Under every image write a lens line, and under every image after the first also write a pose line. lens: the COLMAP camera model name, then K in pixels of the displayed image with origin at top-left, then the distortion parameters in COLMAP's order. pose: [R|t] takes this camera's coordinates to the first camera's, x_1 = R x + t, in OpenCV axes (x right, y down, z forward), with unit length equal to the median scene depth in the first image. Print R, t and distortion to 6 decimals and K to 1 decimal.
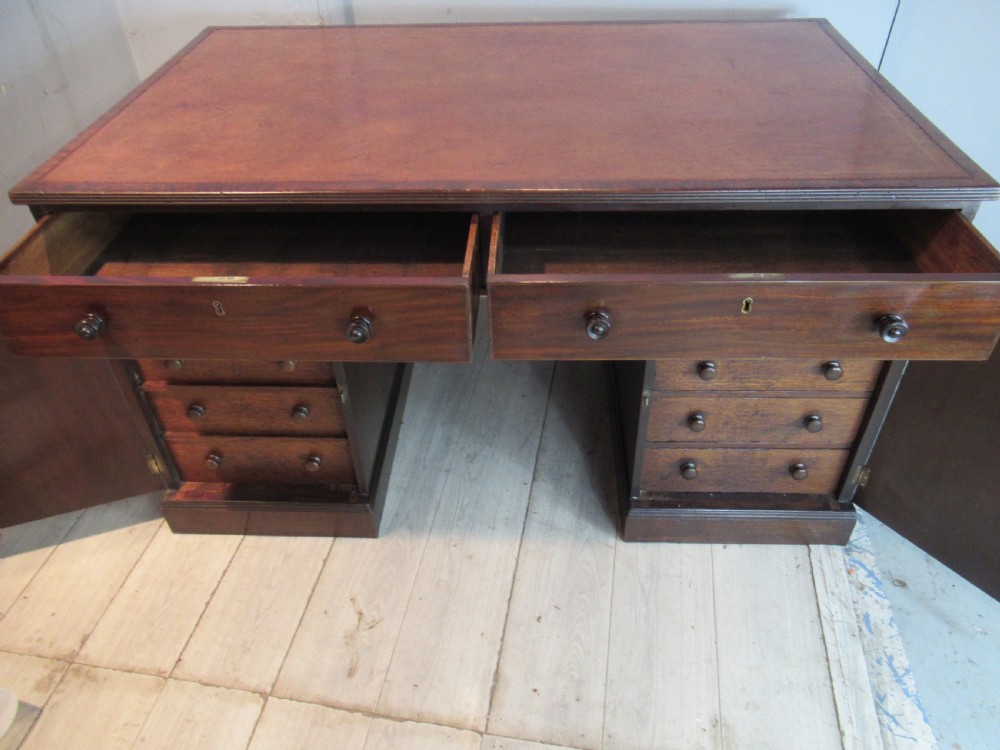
lens RADIAL K [[739.5, 0, 486.1], [0, 739.5, 382.4], [0, 0, 1]] dist [-0.012567, 0.005747]
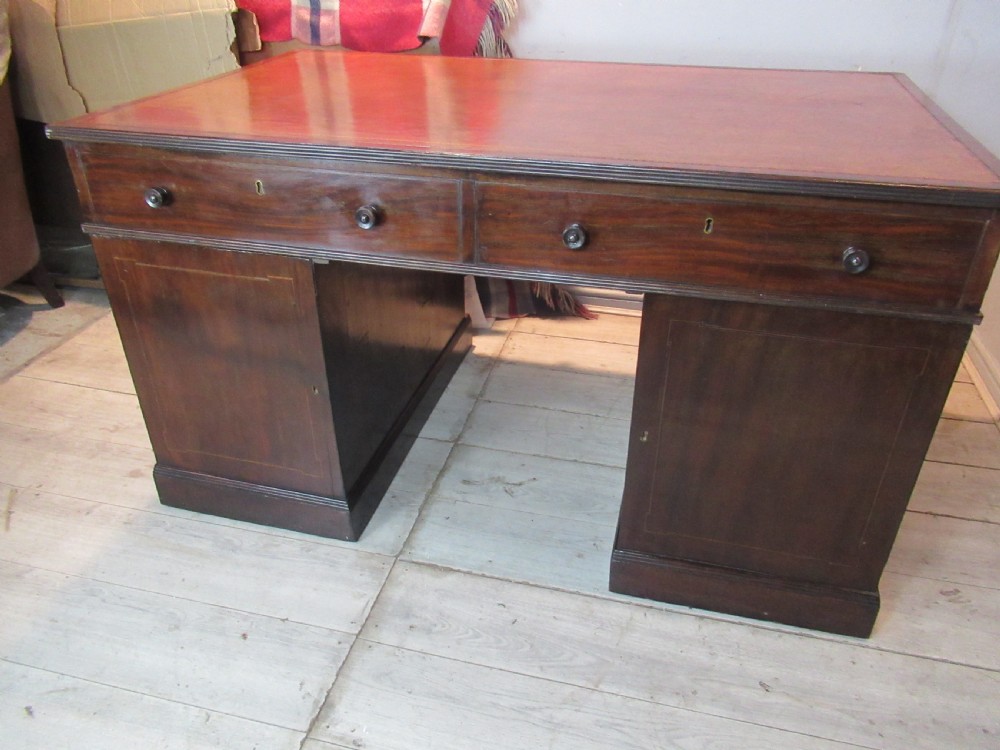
lens RADIAL K [[739.5, 0, 493.4], [0, 739.5, 369.9], [0, 0, 1]] dist [-0.012567, 0.005747]
pose [[-0.061313, 0.555173, -0.829472, 0.693879], [-0.639804, 0.615986, 0.459579, -0.301549], [0.766089, 0.558877, 0.317434, 0.506146]]
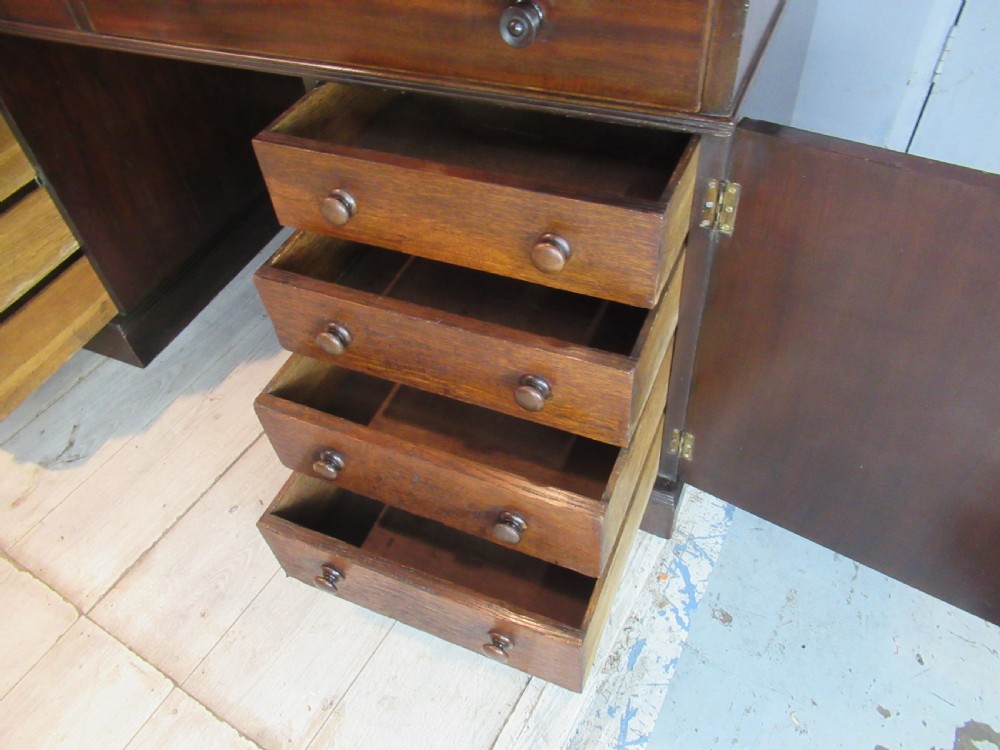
lens RADIAL K [[739.5, 0, 489.3], [0, 739.5, 381.0], [0, 0, 1]] dist [-0.012567, 0.005747]
pose [[0.933910, 0.241080, -0.263992, 0.499711], [-0.197433, 0.963398, 0.181339, -0.010091], [0.298047, -0.117234, 0.947325, 0.340680]]
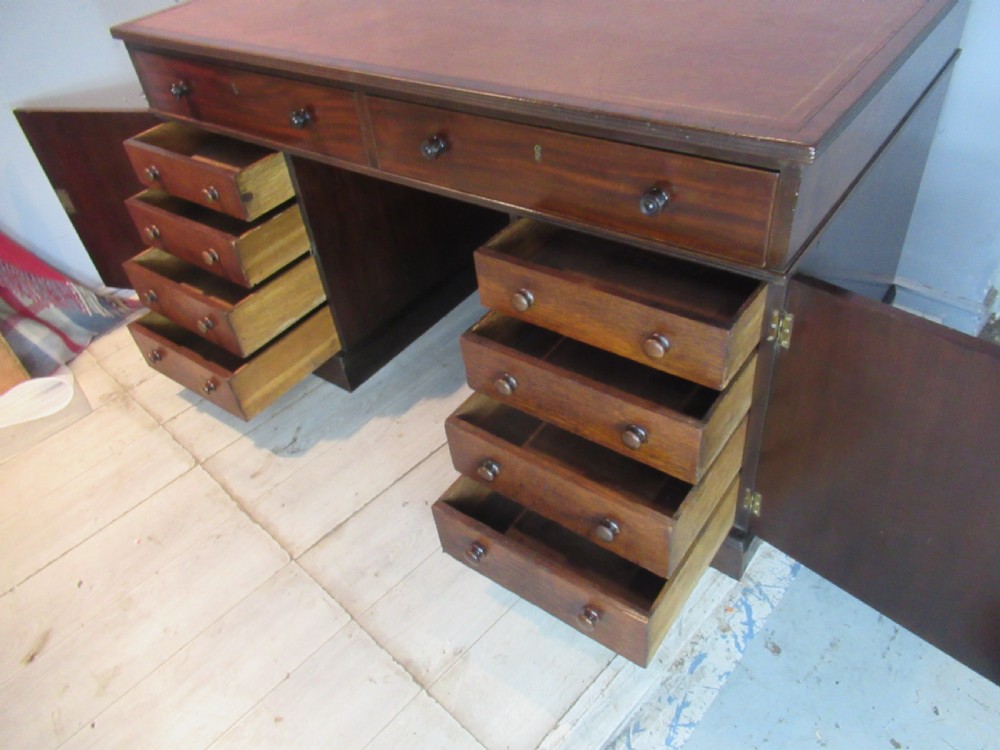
lens RADIAL K [[739.5, 0, 482.0], [0, 739.5, 376.5], [0, 0, 1]] dist [-0.012567, 0.005747]
pose [[0.823359, 0.326530, -0.464175, 0.588181], [-0.298722, 0.944780, 0.134742, -0.027564], [0.482541, 0.027719, 0.875435, 0.117236]]
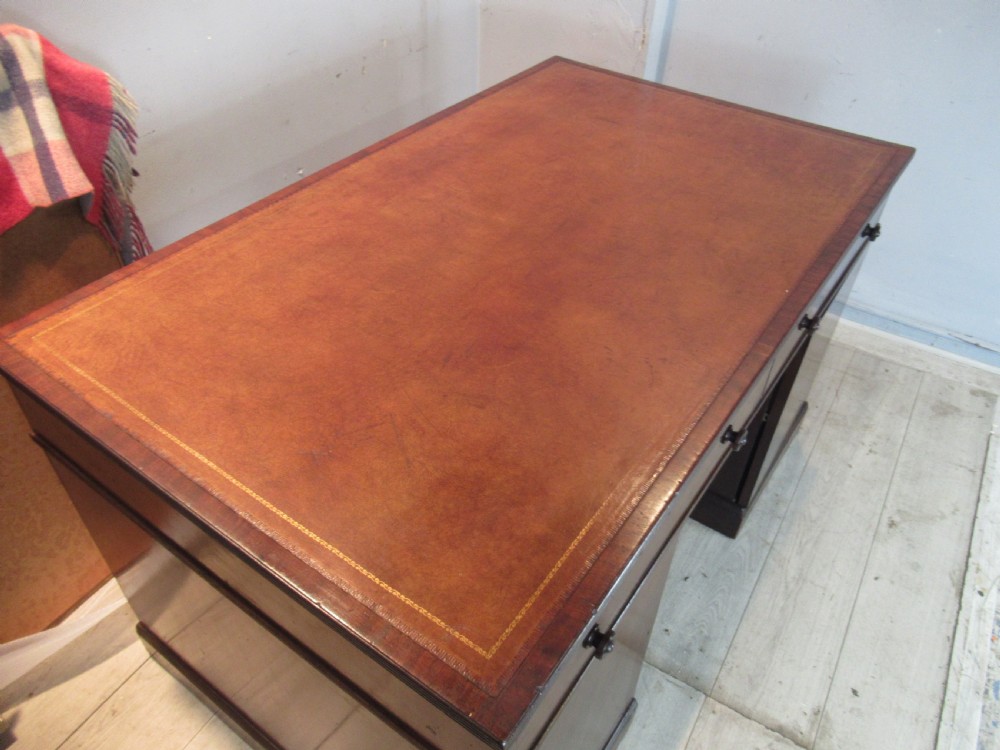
lens RADIAL K [[739.5, 0, 490.8], [0, 739.5, 380.6], [0, 0, 1]] dist [-0.012567, 0.005747]
pose [[0.928447, 0.278758, -0.245519, -0.015287], [-0.273344, 0.960251, 0.056581, 0.041602], [0.251532, 0.014579, 0.967739, -0.194428]]
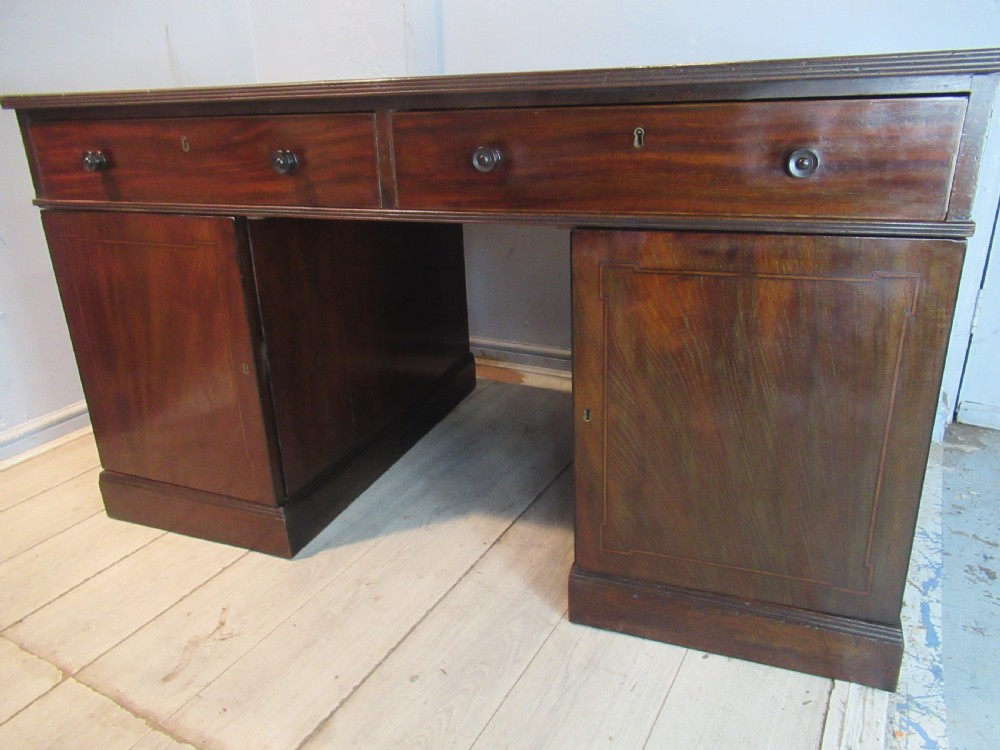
lens RADIAL K [[739.5, 0, 484.6], [0, 739.5, 382.0], [0, 0, 1]] dist [-0.012567, 0.005747]
pose [[0.946231, 0.121021, -0.300003, 0.321950], [-0.208014, 0.937859, -0.277760, 0.229843], [0.247745, 0.325230, 0.912605, 0.238436]]
